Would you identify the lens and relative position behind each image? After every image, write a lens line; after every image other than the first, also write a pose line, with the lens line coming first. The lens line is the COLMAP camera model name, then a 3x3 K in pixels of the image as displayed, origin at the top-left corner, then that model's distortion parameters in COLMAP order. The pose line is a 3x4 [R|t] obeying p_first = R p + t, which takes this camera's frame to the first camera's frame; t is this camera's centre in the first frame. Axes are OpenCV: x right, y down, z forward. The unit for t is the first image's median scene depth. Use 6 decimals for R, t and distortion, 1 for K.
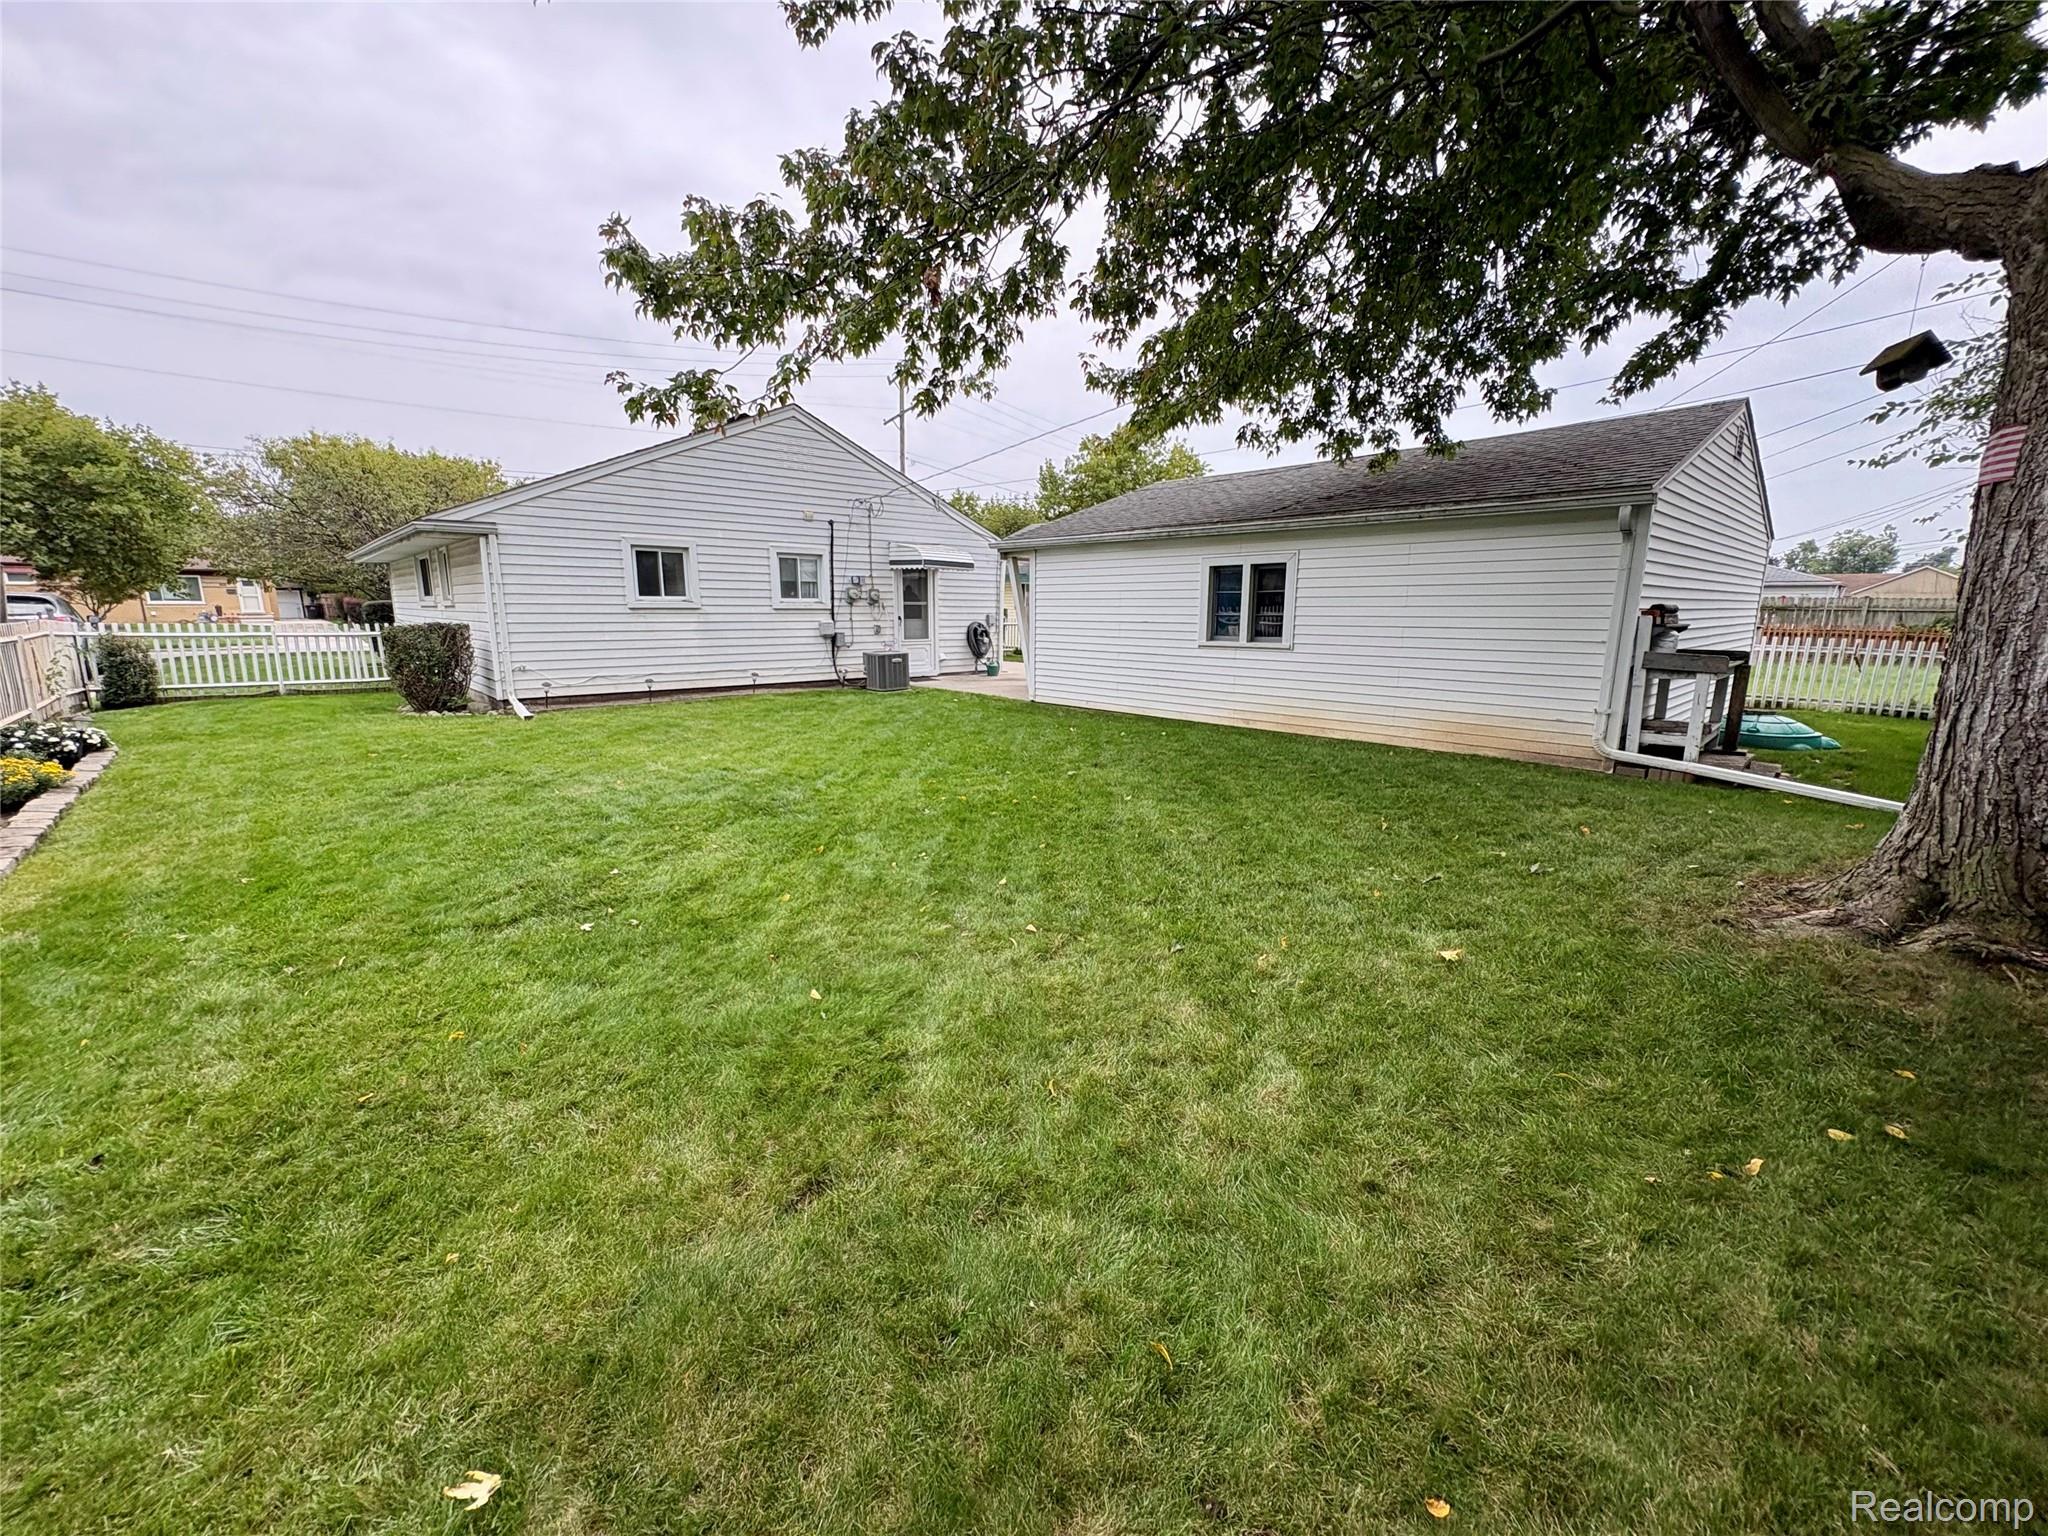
lens RADIAL K [[816.0, 0, 1005.5], [0, 816.0, 772.7], [0, 0, 1]] dist [-0.006580, 0.000106]
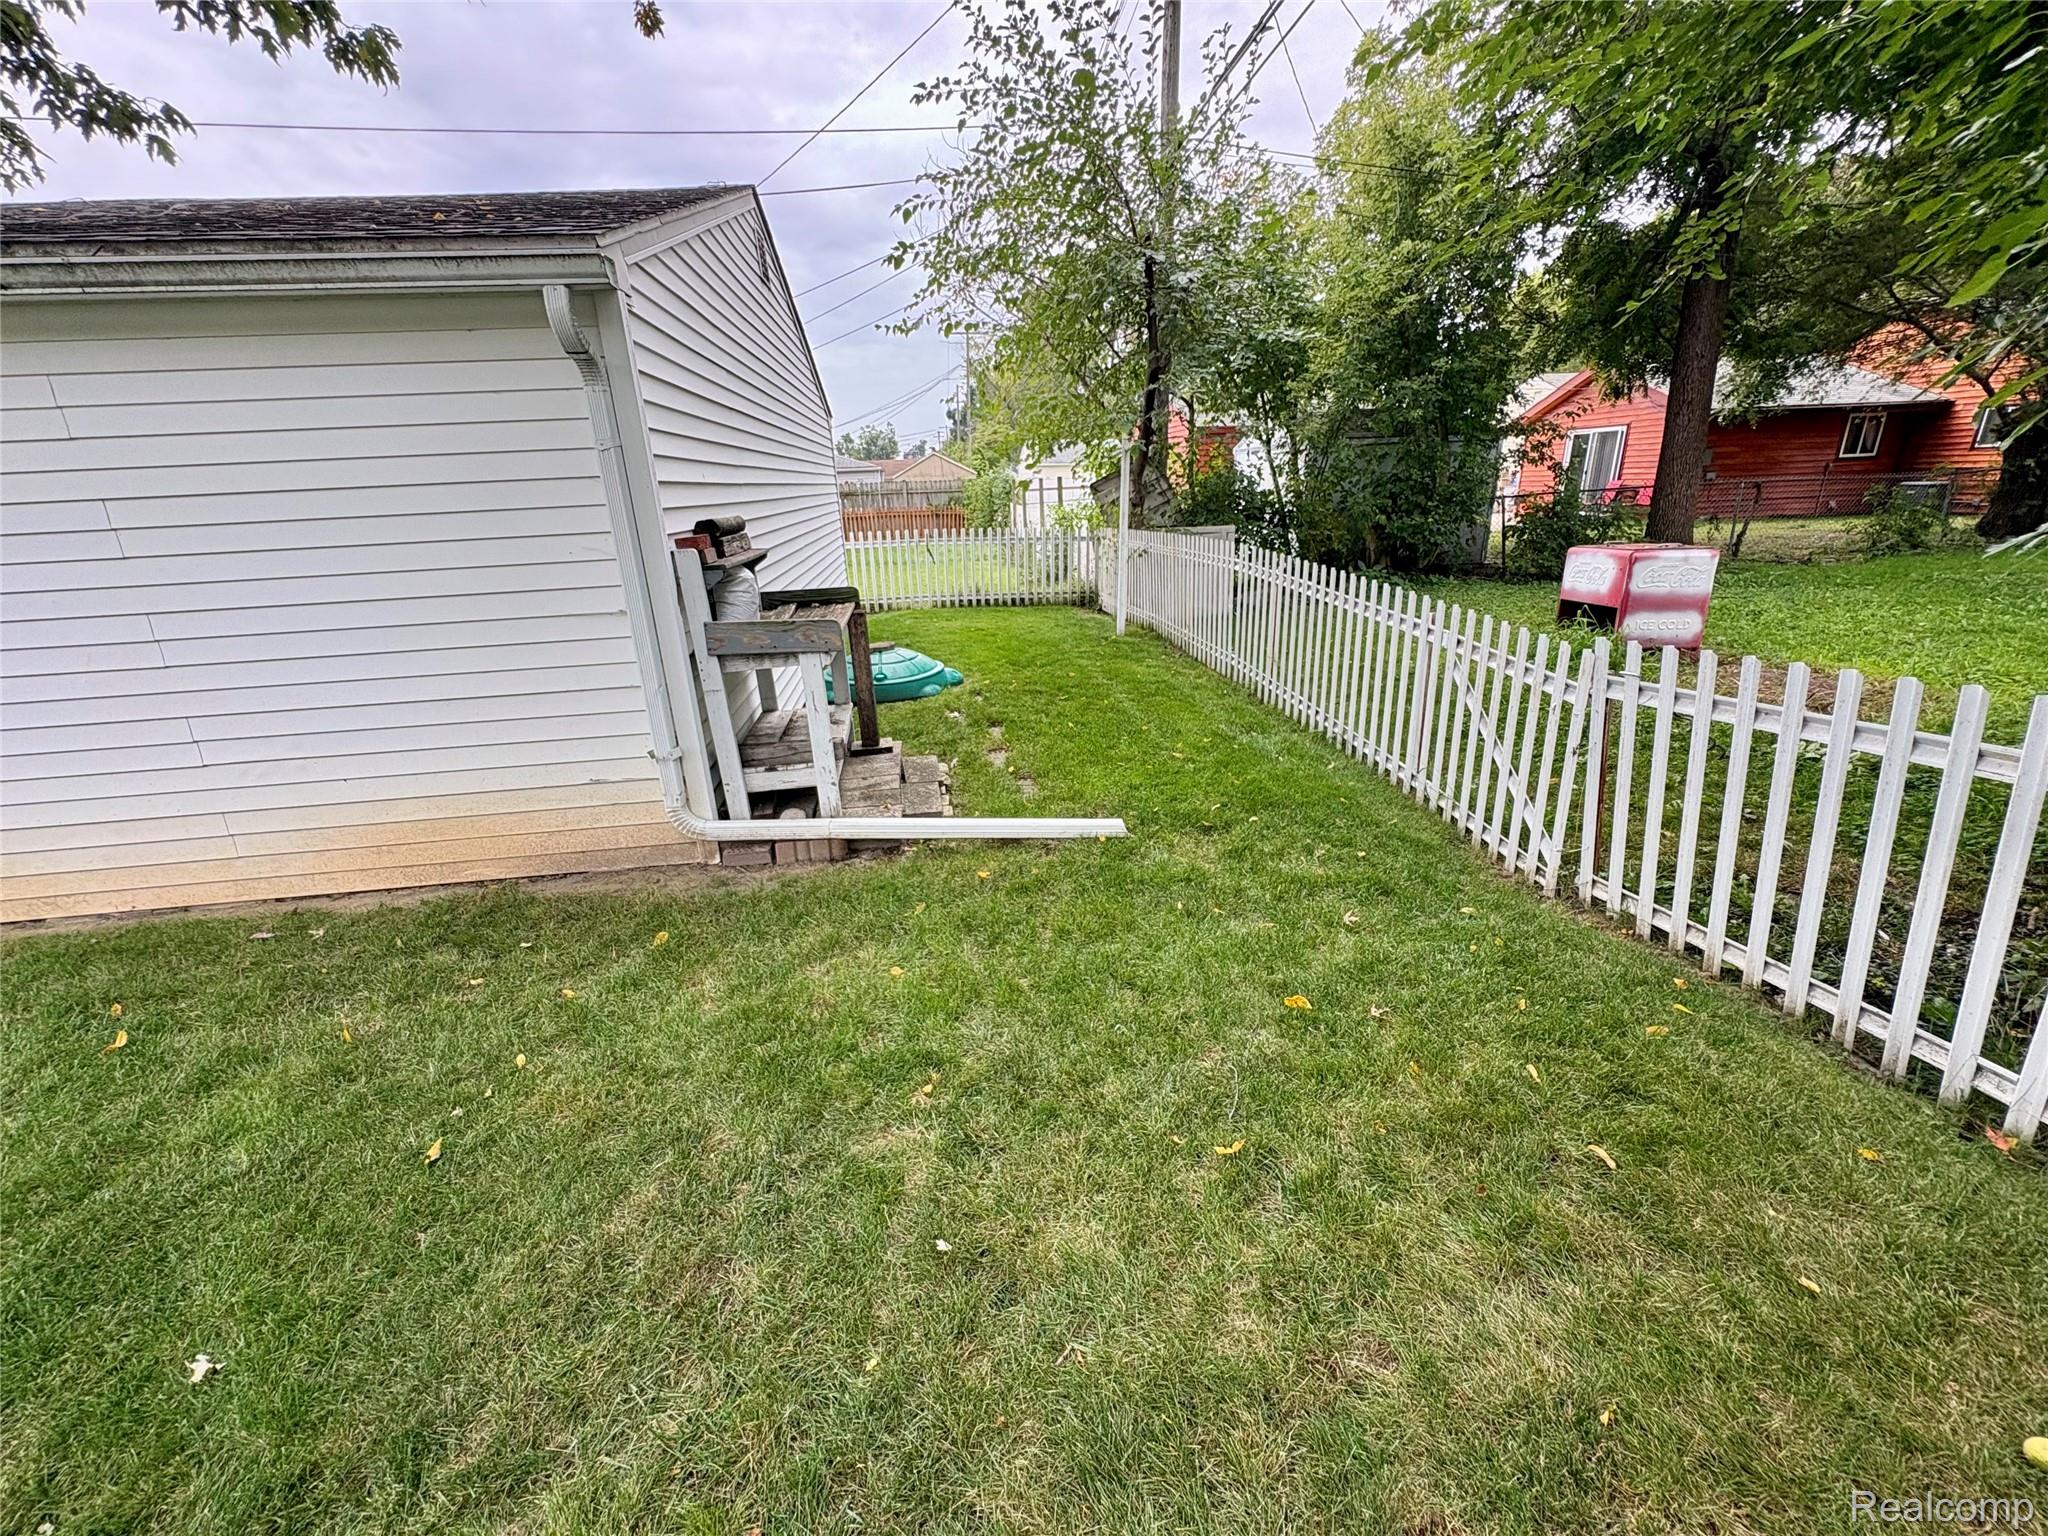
lens RADIAL K [[816.0, 0, 1030.4], [0, 816.0, 775.8], [0, 0, 1]] dist [-0.006580, 0.000106]
pose [[0.567696, -0.300338, 0.766497, 0.479847], [0.200855, 0.953470, 0.224840, -0.128654], [-0.798360, 0.026314, 0.601606, 0.533404]]
